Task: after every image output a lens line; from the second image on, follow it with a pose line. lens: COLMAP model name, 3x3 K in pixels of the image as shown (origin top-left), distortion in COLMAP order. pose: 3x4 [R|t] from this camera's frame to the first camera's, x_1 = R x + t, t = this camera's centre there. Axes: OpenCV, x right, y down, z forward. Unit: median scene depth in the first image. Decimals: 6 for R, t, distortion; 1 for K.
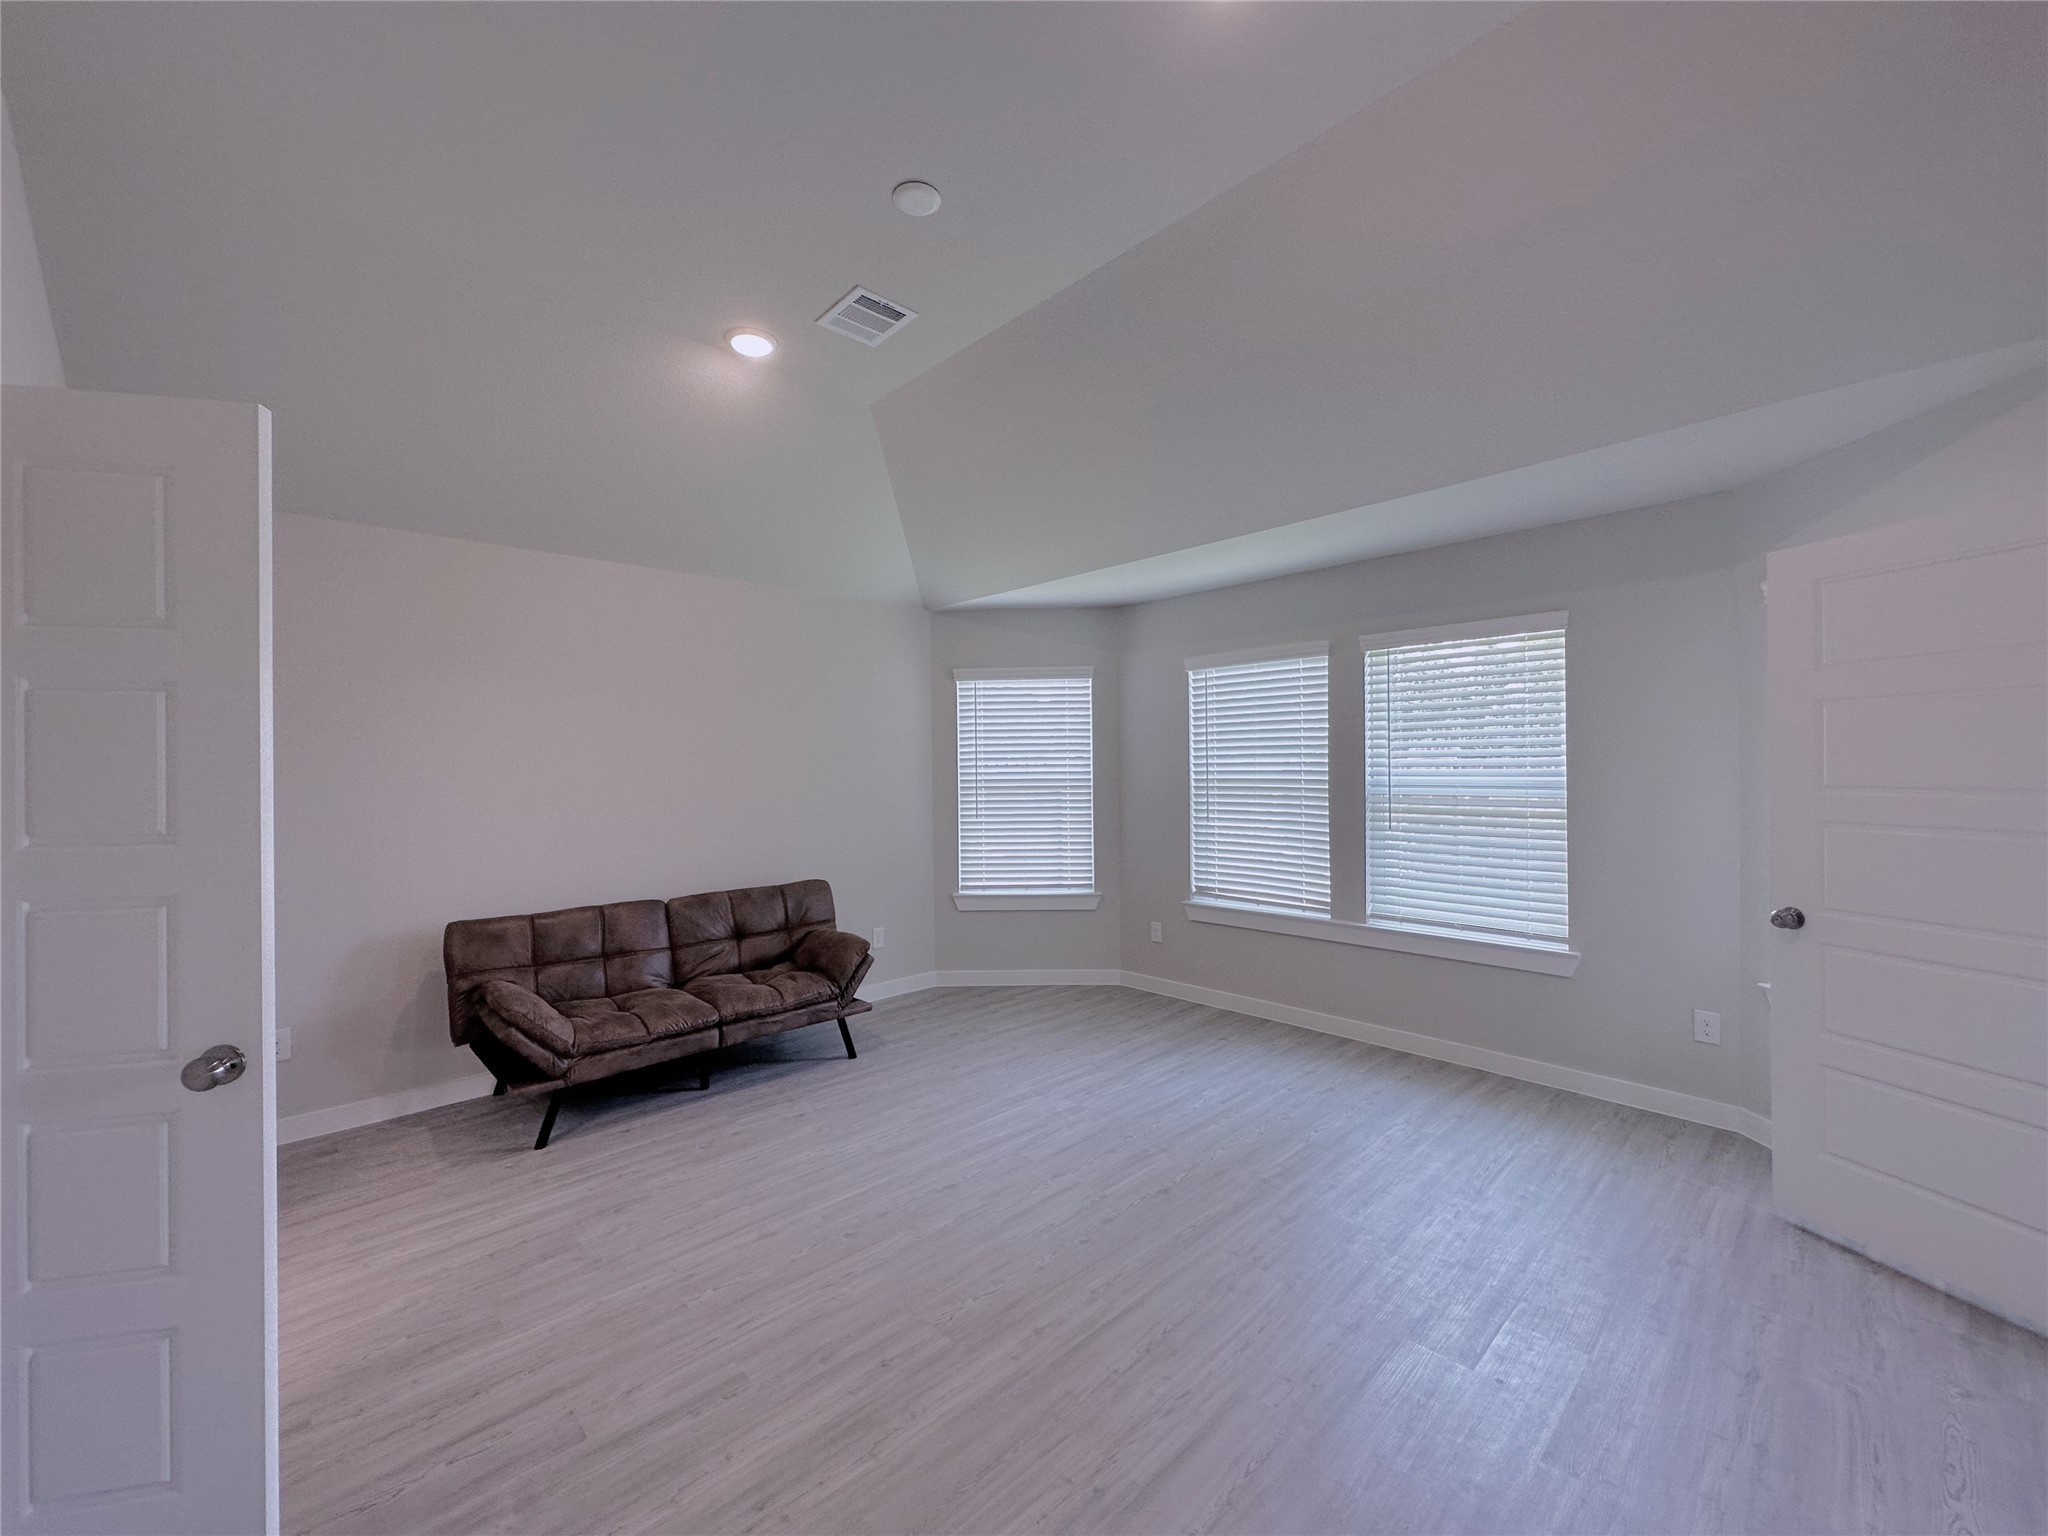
lens RADIAL K [[818.7, 0, 1029.4], [0, 818.7, 774.0], [0, 0, 1]] dist [-0.005114, 0.000317]
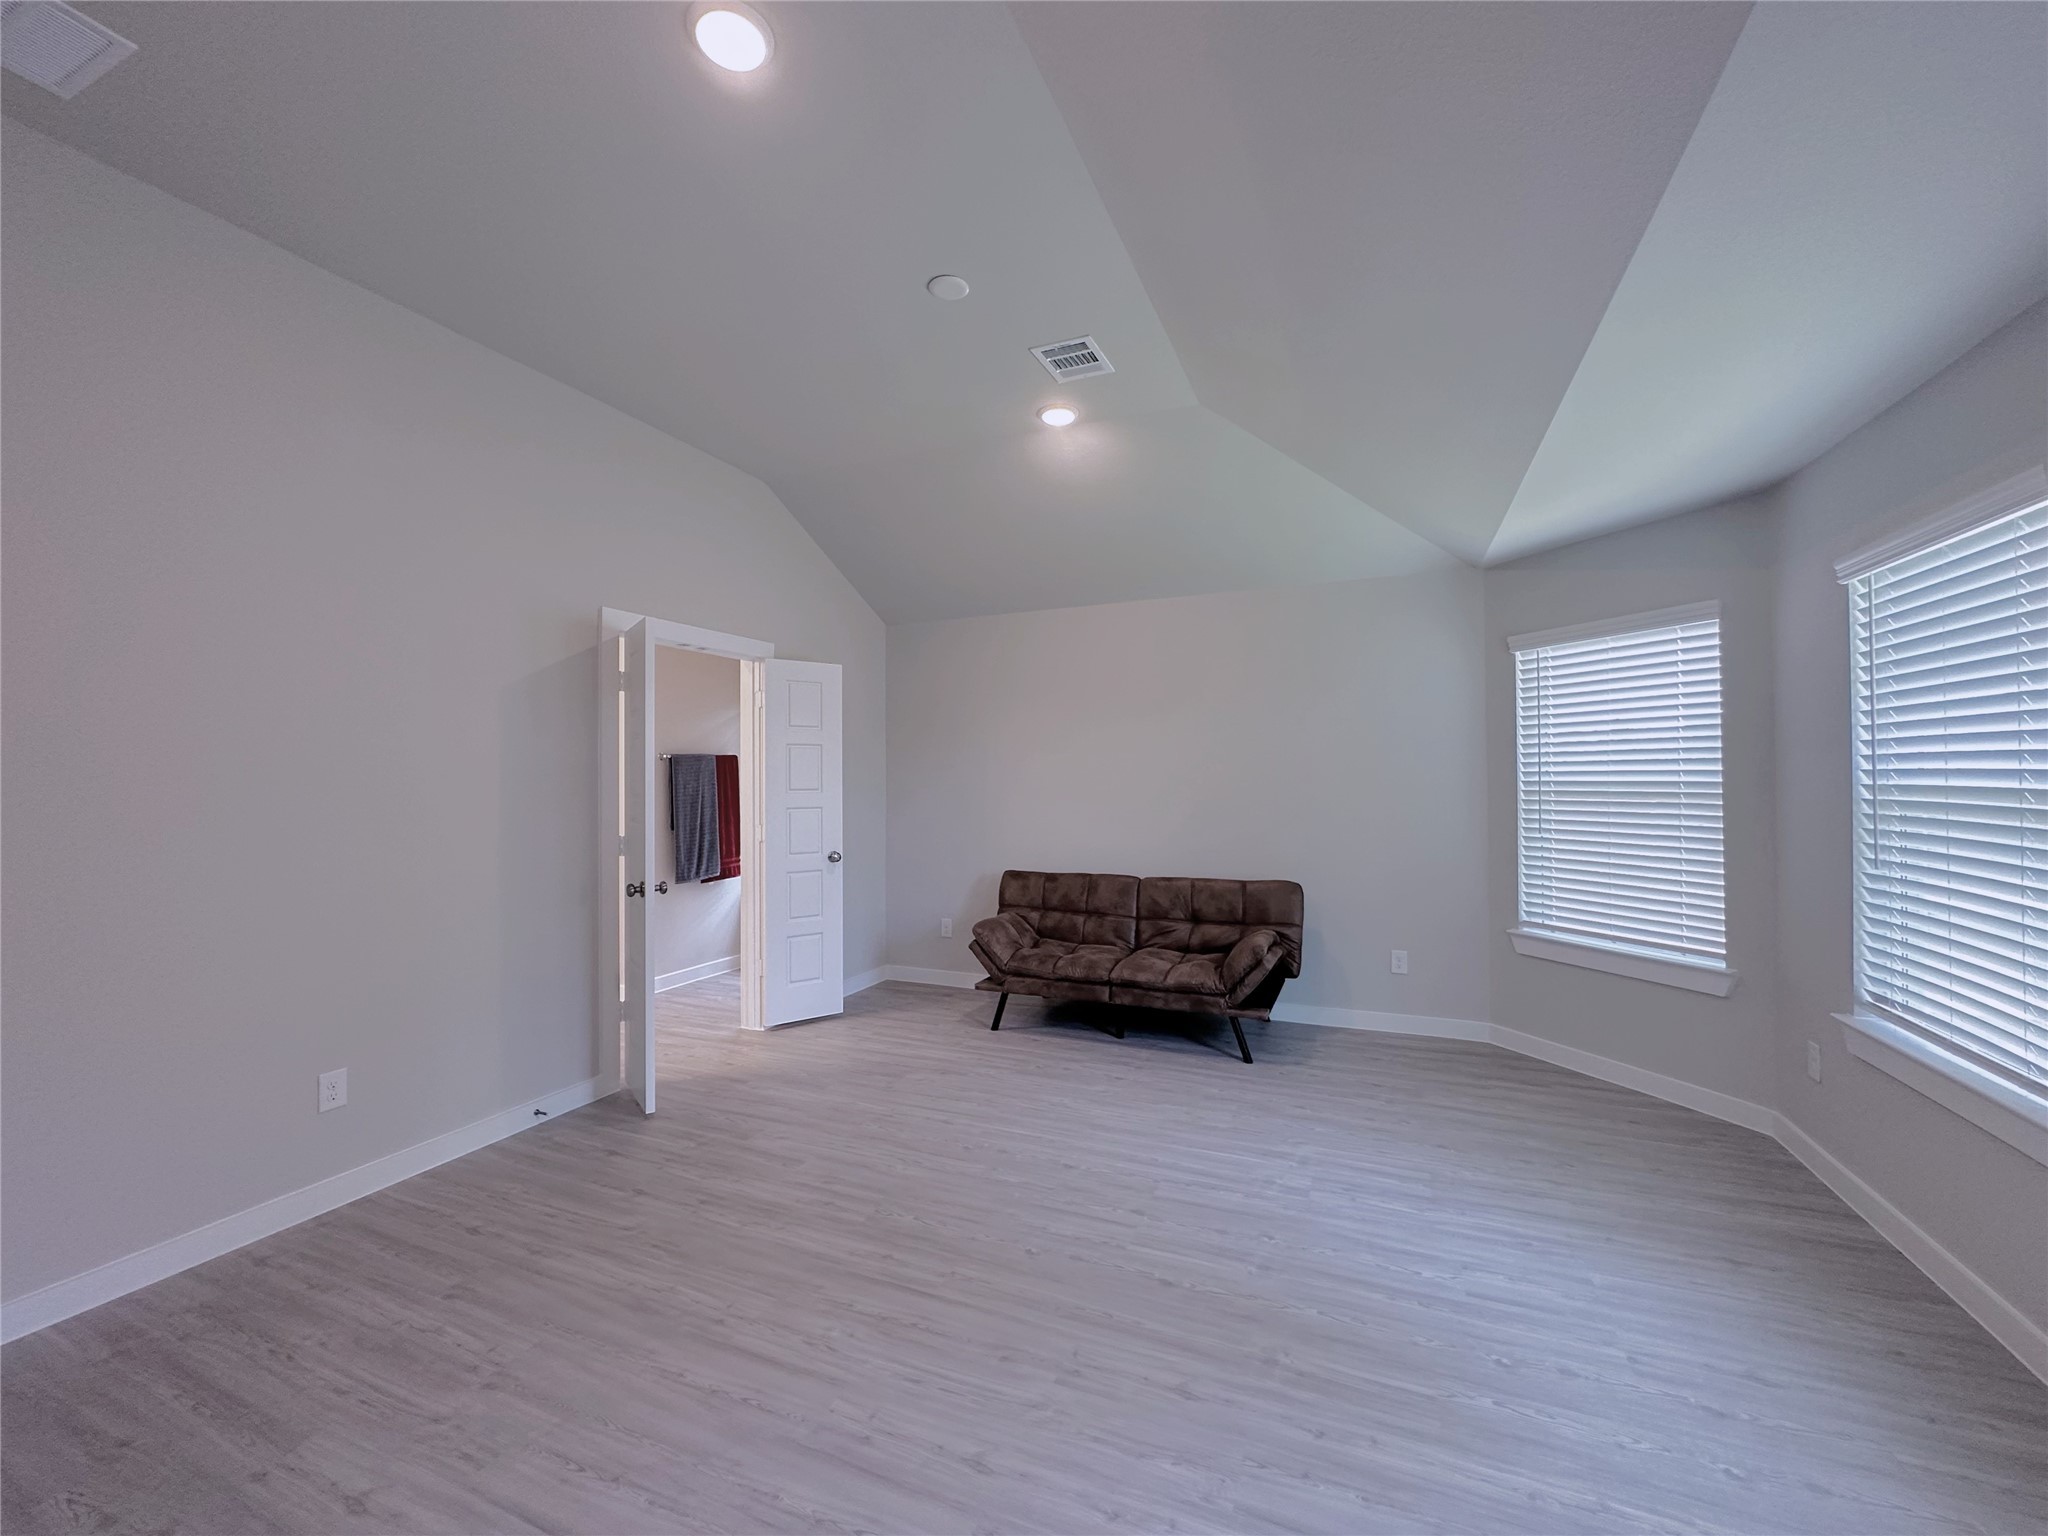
lens RADIAL K [[818.7, 0, 1020.7], [0, 818.7, 780.8], [0, 0, 1]] dist [-0.005114, 0.000317]
pose [[0.384196, 0.012514, -0.923167, 0.582346], [-0.002170, 0.999918, 0.012652, -0.002998], [0.923249, -0.002858, 0.384191, 0.373004]]
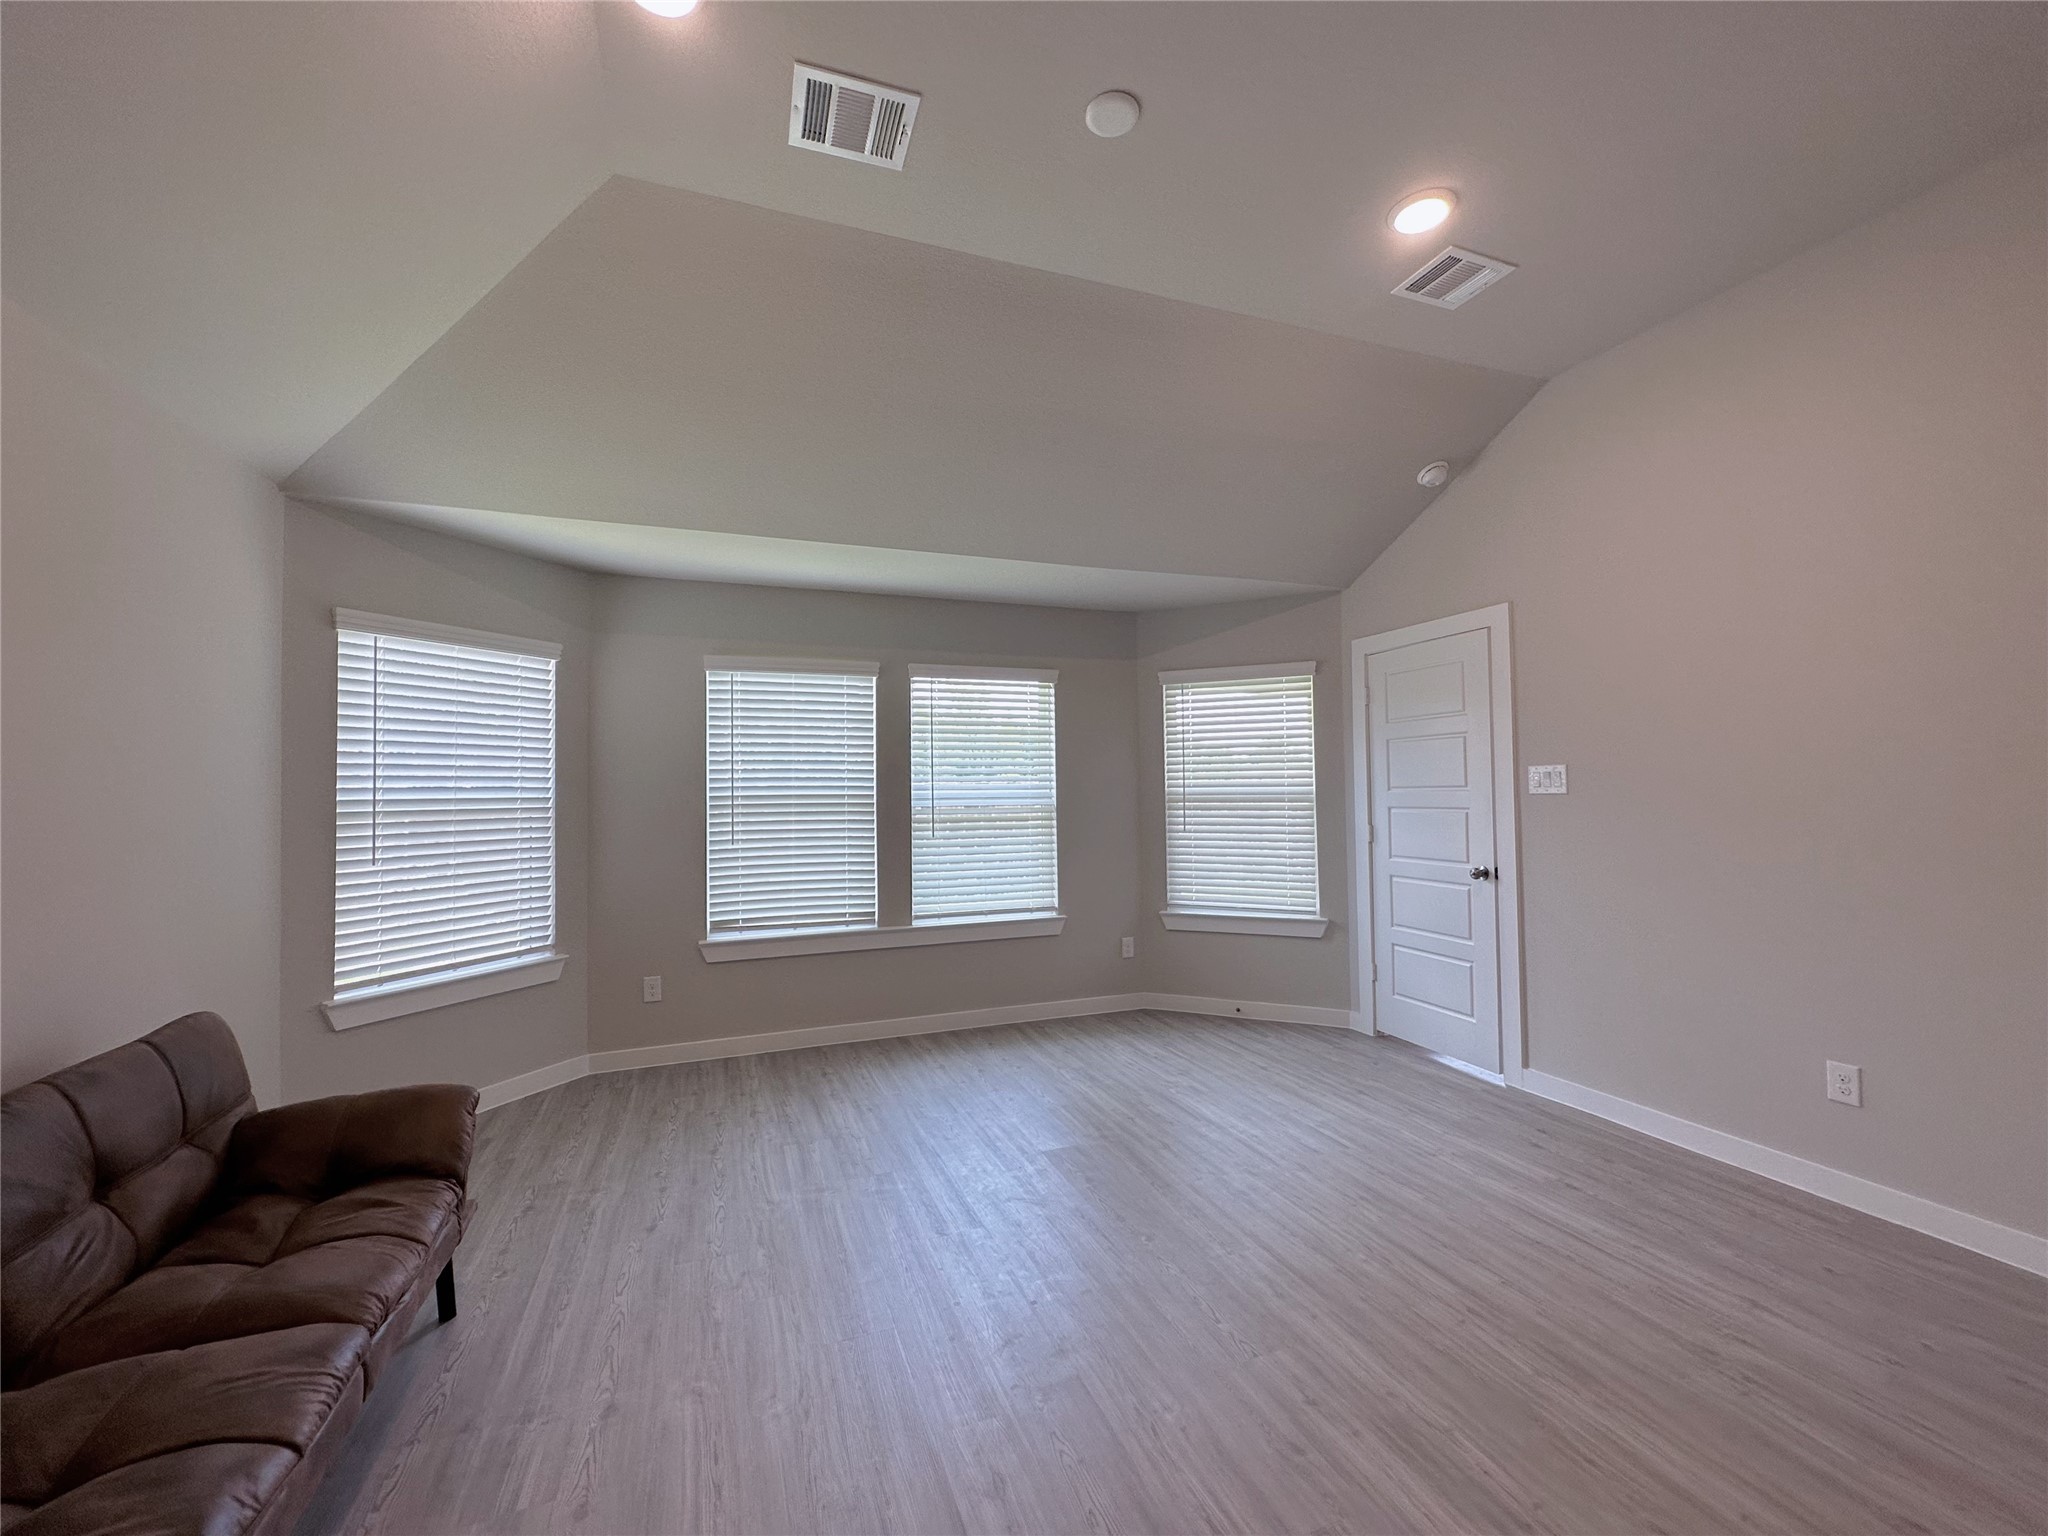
lens RADIAL K [[818.7, 0, 1024.1], [0, 818.7, 775.0], [0, 0, 1]] dist [-0.005114, 0.000317]
pose [[0.393274, 0.022865, 0.919137, -0.563427], [0.015904, 0.999372, -0.031665, 0.019631], [-0.919284, 0.027071, 0.392663, 0.444025]]
